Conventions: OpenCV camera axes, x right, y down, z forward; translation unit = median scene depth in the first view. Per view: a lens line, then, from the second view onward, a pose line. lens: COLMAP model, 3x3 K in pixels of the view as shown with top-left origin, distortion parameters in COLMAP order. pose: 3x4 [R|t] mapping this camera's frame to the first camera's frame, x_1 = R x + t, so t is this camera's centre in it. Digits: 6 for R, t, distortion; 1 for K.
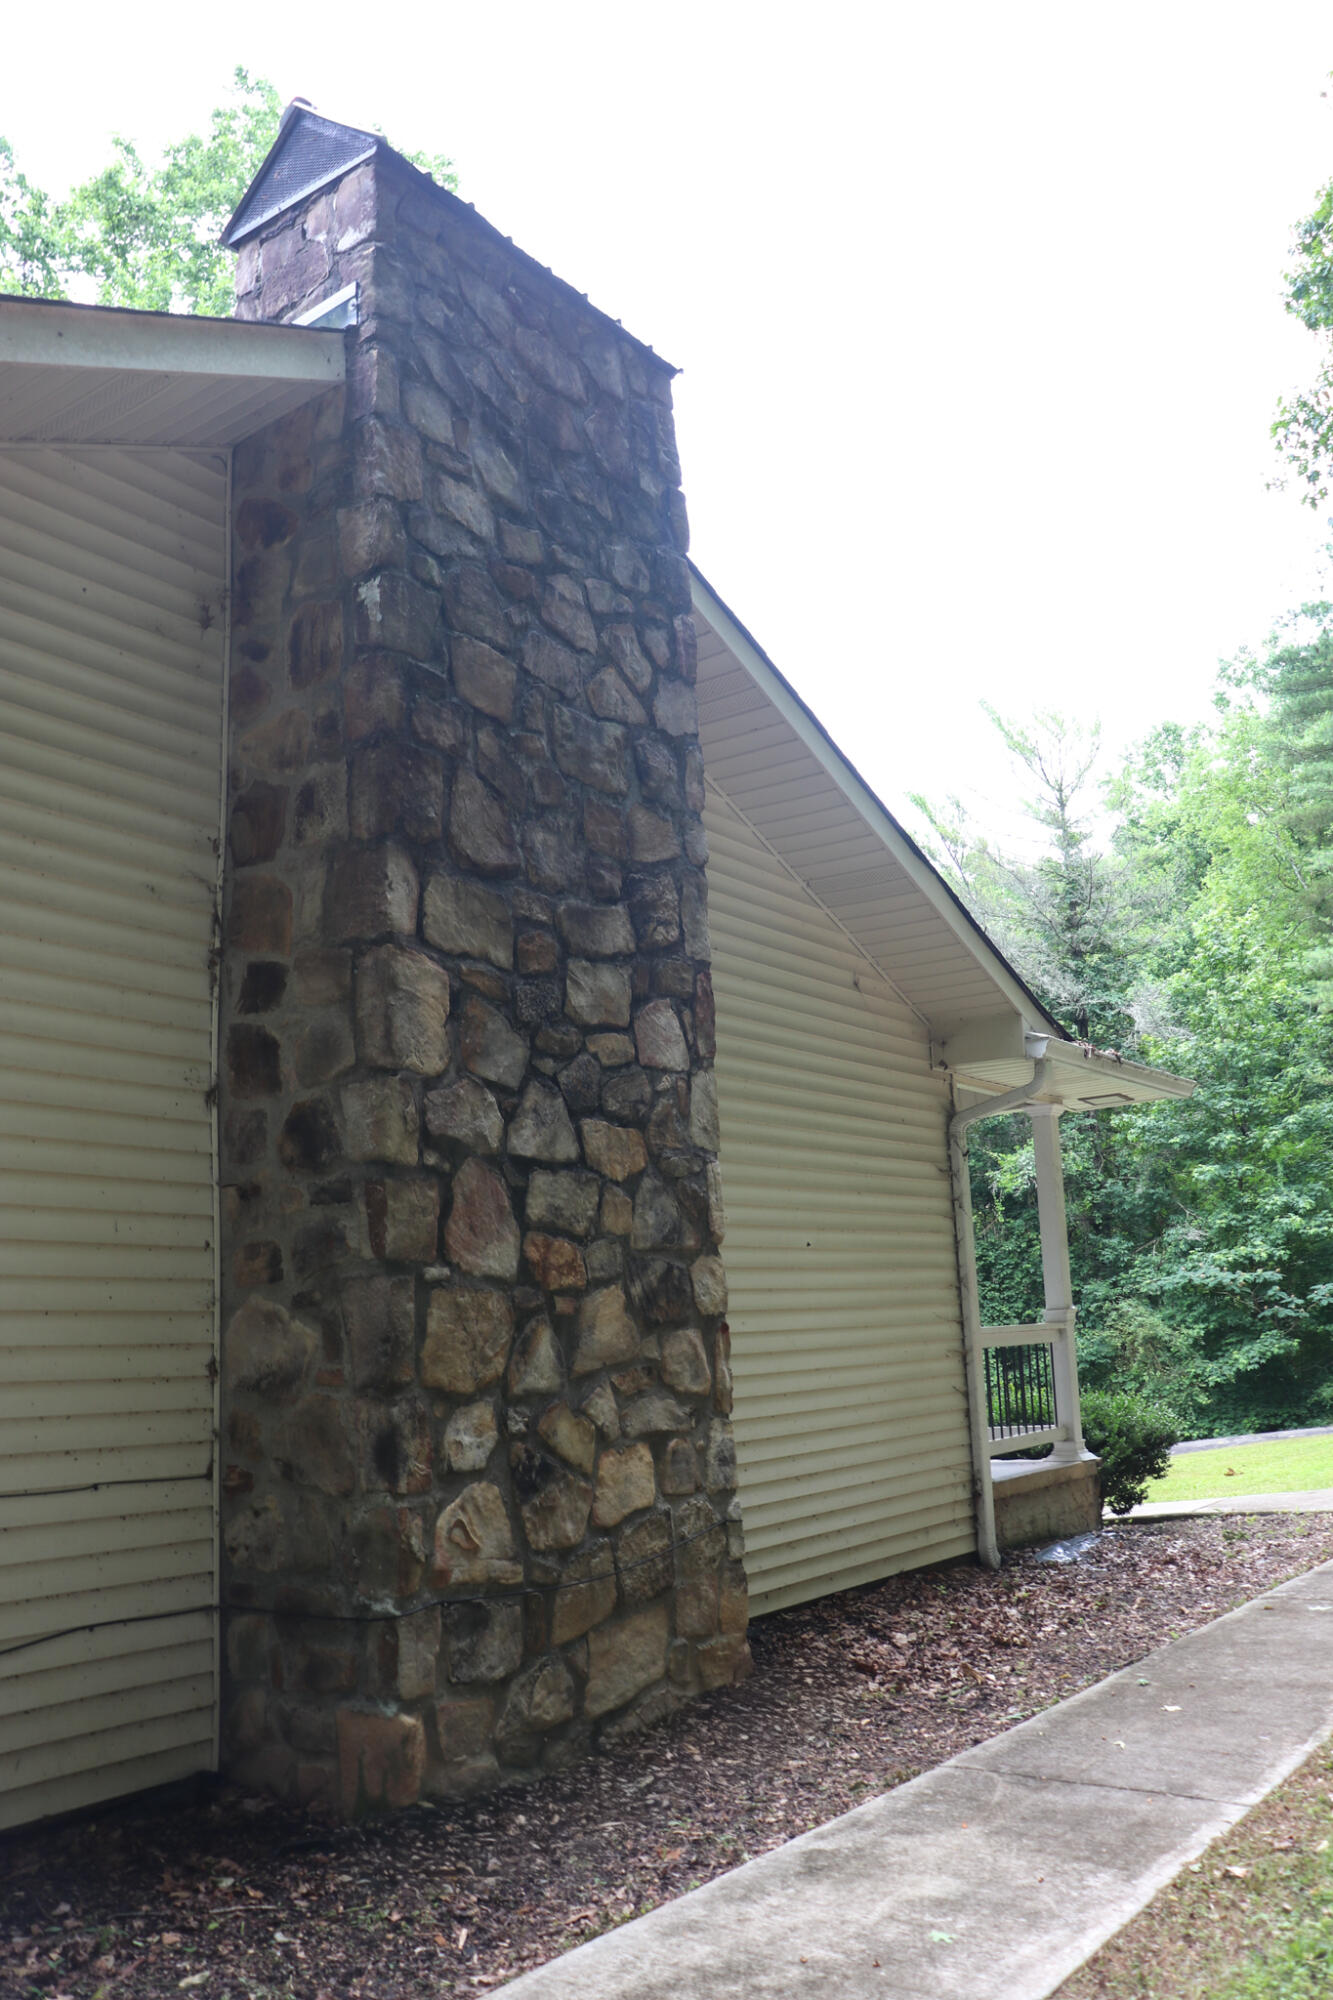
lens RADIAL K [[1668.8, 0, 666.3], [0, 1668.8, 1000.0], [0, 0, 1]] dist [-0.172688, 0.162073]
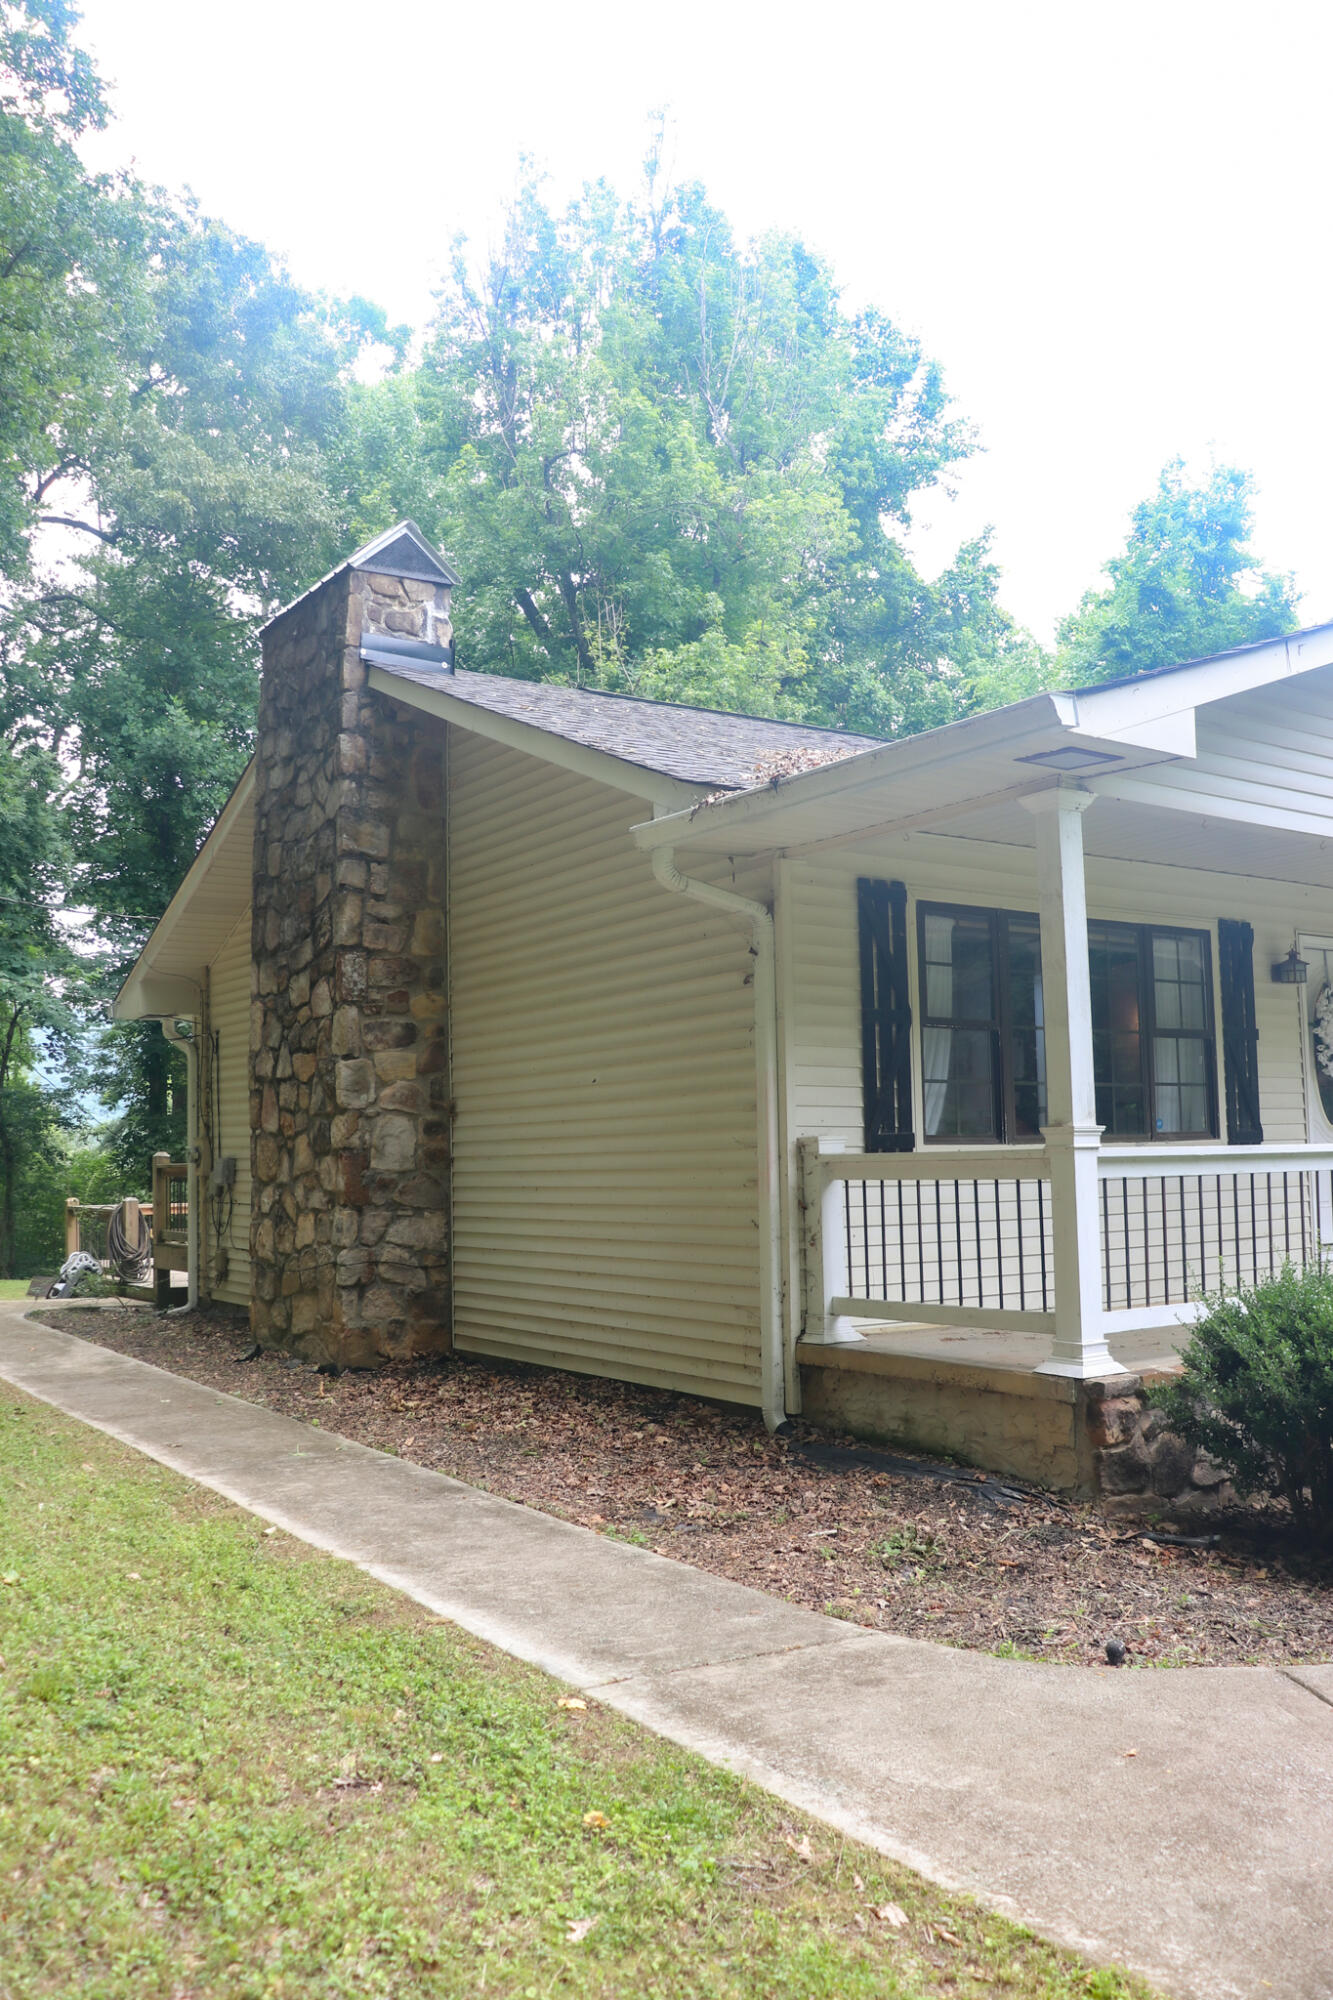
lens RADIAL K [[1668.8, 0, 660.5], [0, 1668.8, 987.6], [0, 0, 1]] dist [-0.172688, 0.162073]
pose [[-0.363162, -0.044094, -0.930682, 1.674207], [0.223003, 0.965733, -0.132773, 0.359414], [0.904645, -0.255763, -0.340885, 2.097567]]
